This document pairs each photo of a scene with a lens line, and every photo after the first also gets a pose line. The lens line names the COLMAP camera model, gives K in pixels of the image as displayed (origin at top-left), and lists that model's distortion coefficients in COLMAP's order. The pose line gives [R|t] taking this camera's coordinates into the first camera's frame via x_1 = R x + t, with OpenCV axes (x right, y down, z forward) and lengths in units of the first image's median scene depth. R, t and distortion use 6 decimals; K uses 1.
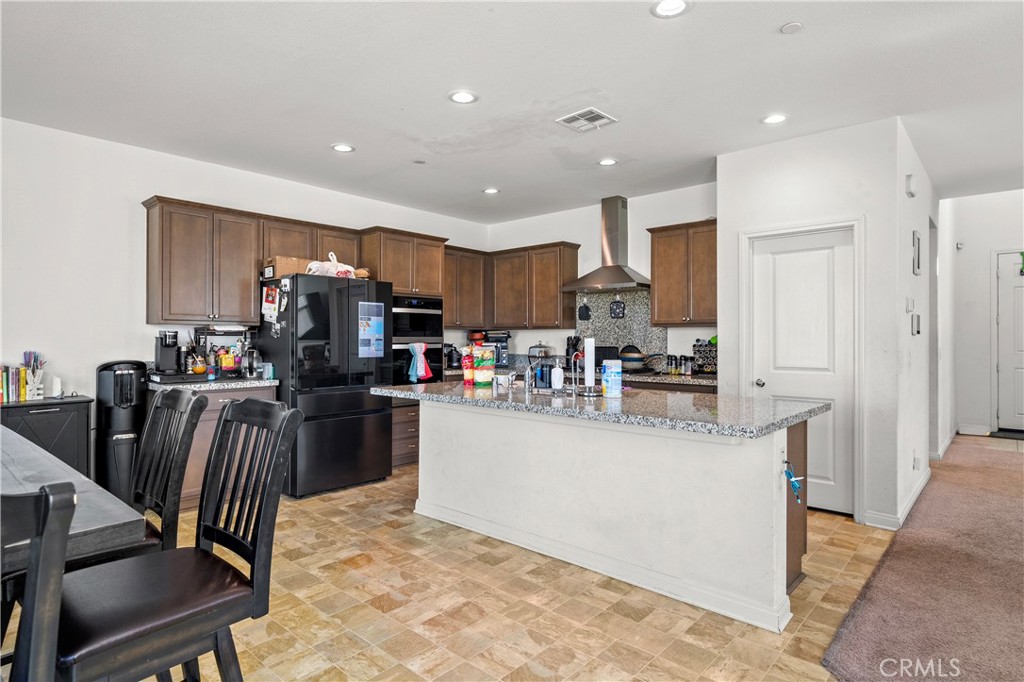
lens RADIAL K [[560.8, 0, 494.1], [0, 560.8, 338.0], [0, 0, 1]] dist [0.001669, -0.000111]
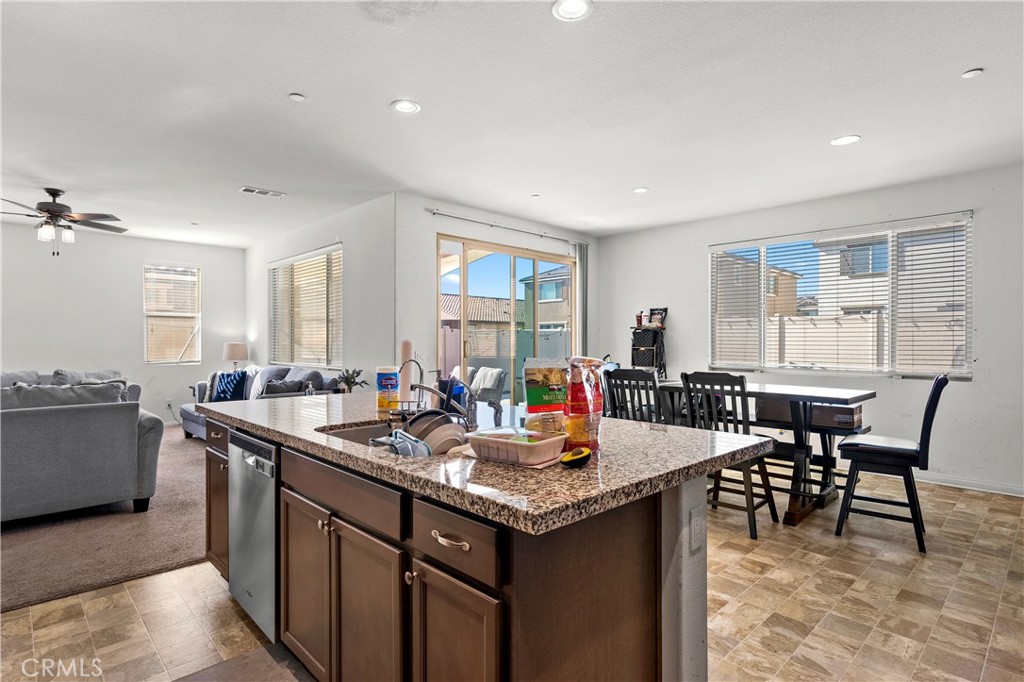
lens RADIAL K [[531.5, 0, 512.0], [0, 531.5, 341.0], [0, 0, 1]] dist [-0.002718, -0.000175]
pose [[-0.998111, -0.002521, 0.061383, -0.016354], [-0.002806, 0.999986, -0.004571, 0.003905], [-0.061371, -0.004735, -0.998104, 1.350633]]
